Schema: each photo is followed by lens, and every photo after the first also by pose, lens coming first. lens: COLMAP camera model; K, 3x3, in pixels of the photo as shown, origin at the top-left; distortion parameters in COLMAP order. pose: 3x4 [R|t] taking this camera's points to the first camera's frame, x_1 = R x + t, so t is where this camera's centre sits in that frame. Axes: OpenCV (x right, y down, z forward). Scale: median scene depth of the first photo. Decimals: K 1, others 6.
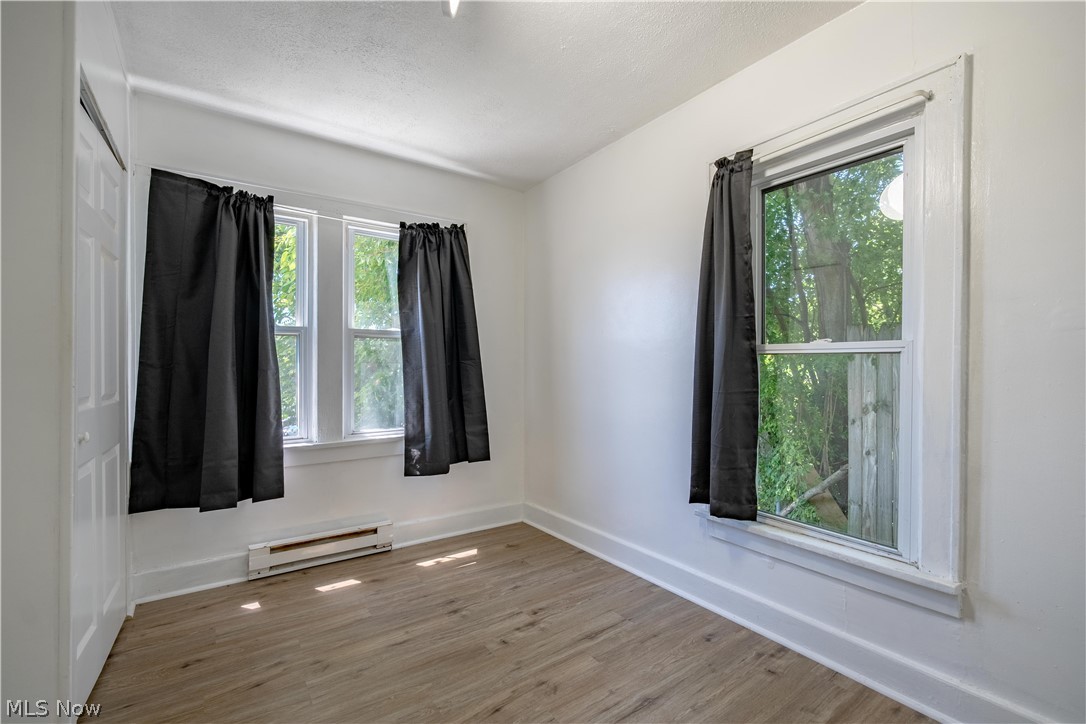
lens RADIAL K [[475.6, 0, 541.4], [0, 475.6, 364.1], [0, 0, 1]] dist [-0.001603, 0.000730]
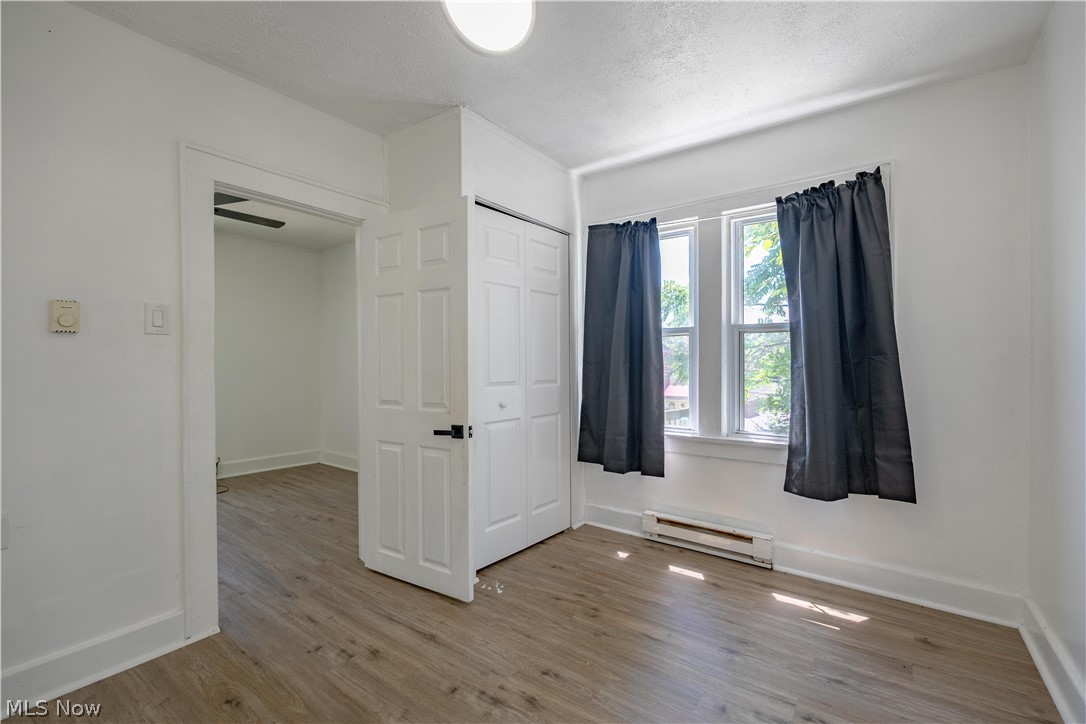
lens RADIAL K [[475.6, 0, 540.4], [0, 475.6, 364.8], [0, 0, 1]] dist [-0.001603, 0.000730]
pose [[0.317160, 0.006789, -0.948348, 0.421055], [0.003685, 0.999958, 0.008391, -0.002089], [0.948365, -0.006156, 0.317122, 0.332294]]
